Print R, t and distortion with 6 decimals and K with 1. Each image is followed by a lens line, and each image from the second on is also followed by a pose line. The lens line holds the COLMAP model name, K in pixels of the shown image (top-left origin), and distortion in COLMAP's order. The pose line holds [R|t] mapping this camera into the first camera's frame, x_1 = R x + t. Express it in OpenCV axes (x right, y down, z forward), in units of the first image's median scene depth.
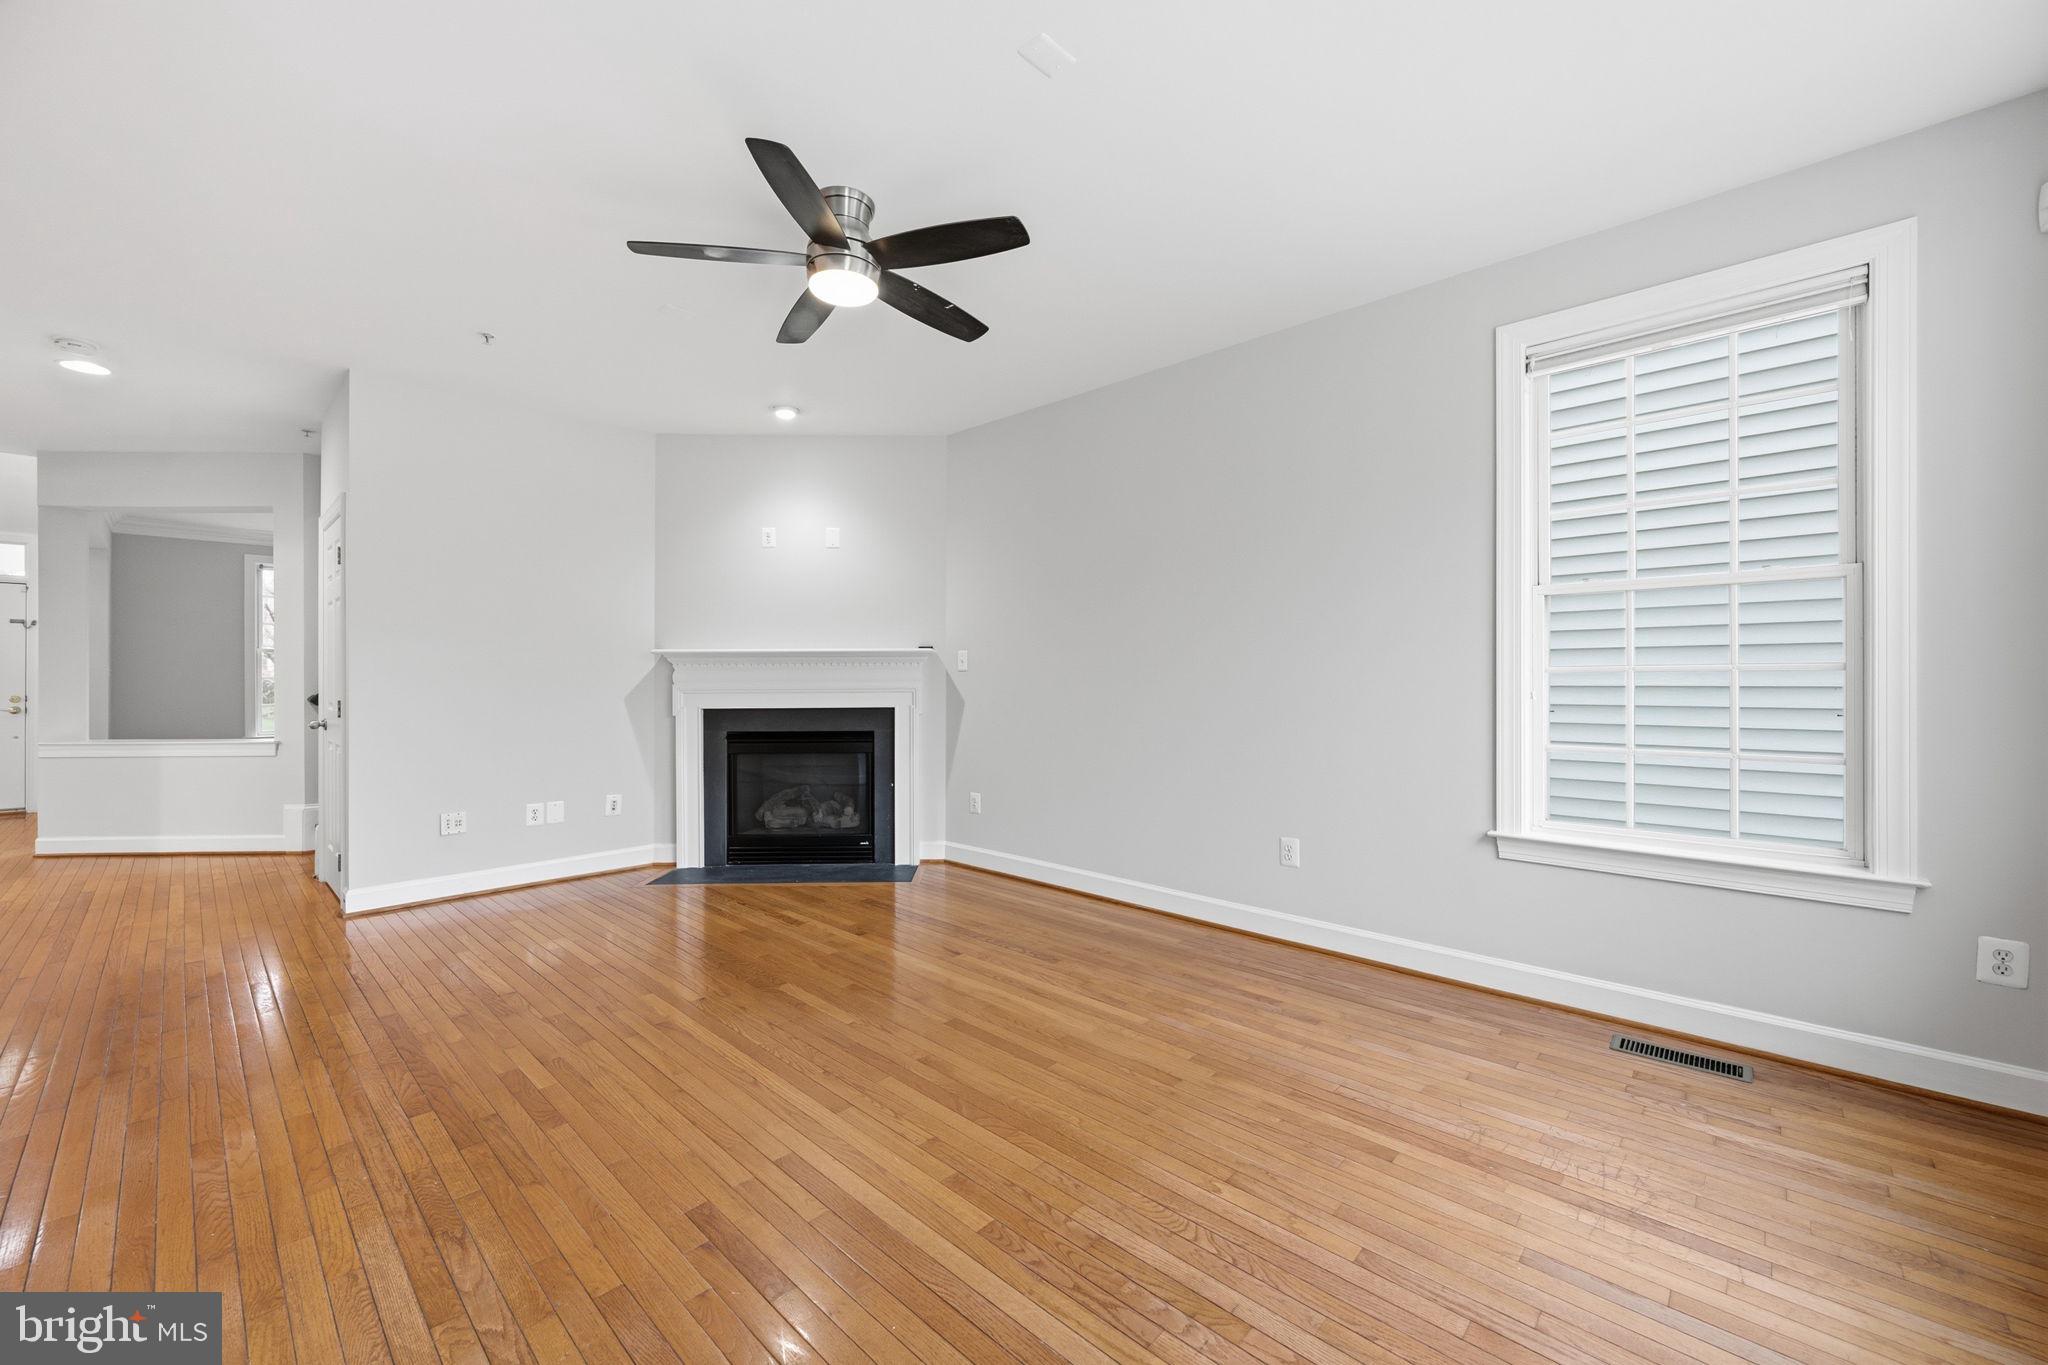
lens RADIAL K [[801.2, 0, 1039.8], [0, 801.2, 674.6], [0, 0, 1]] dist [-0.002221, -0.000106]
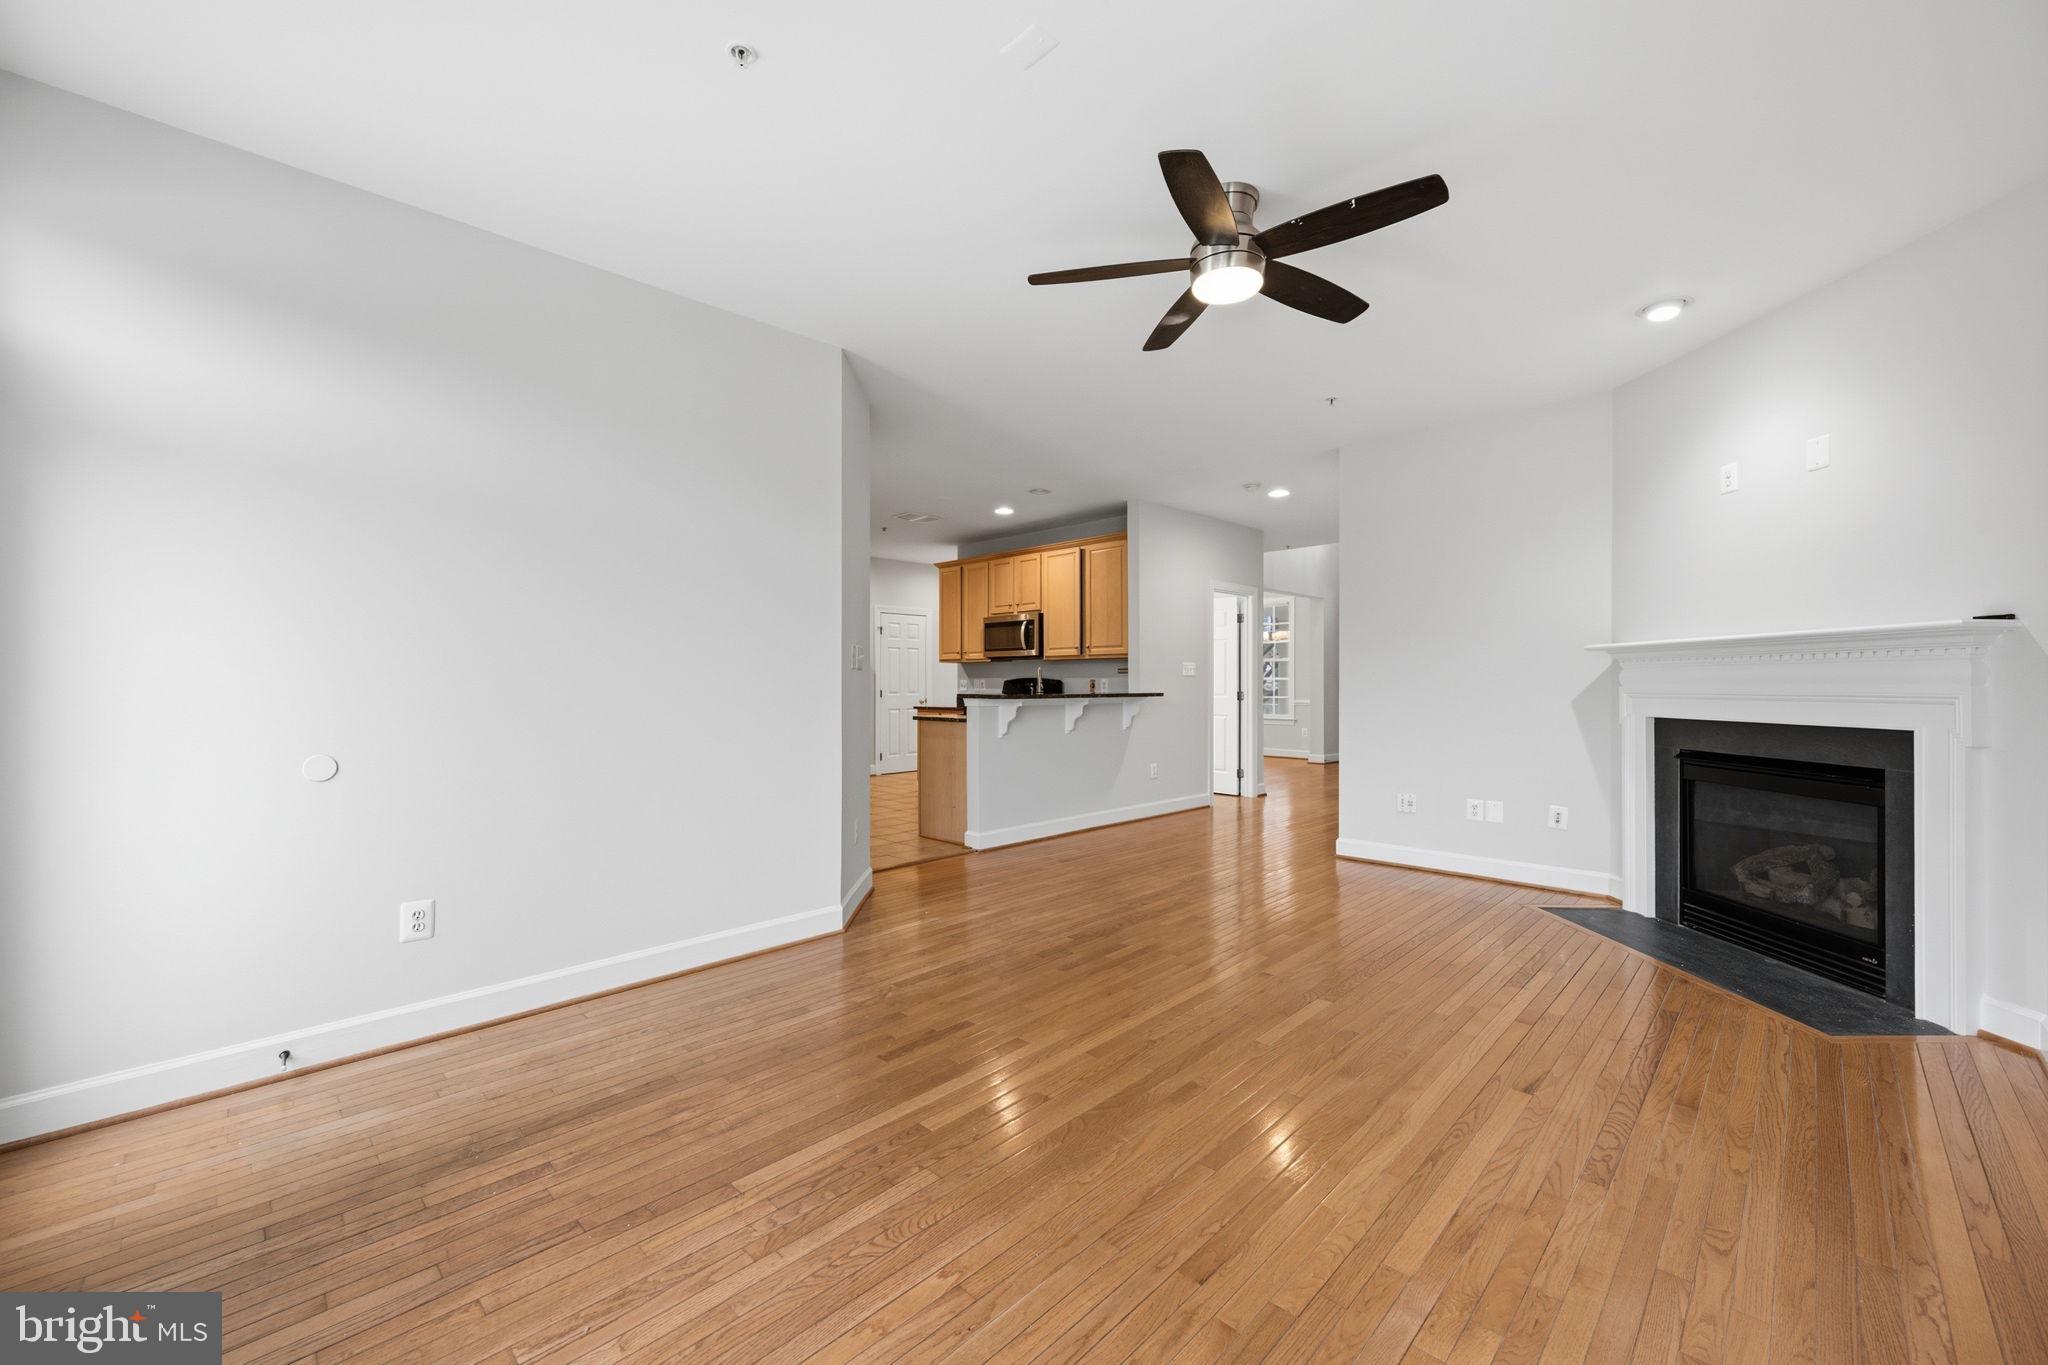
lens RADIAL K [[801.2, 0, 1018.9], [0, 801.2, 680.3], [0, 0, 1]] dist [-0.002221, -0.000106]
pose [[-0.040952, -0.000700, -0.999161, 0.491477], [0.009975, 0.999950, -0.001109, 0.001553], [0.999111, -0.010012, -0.040943, 0.509368]]
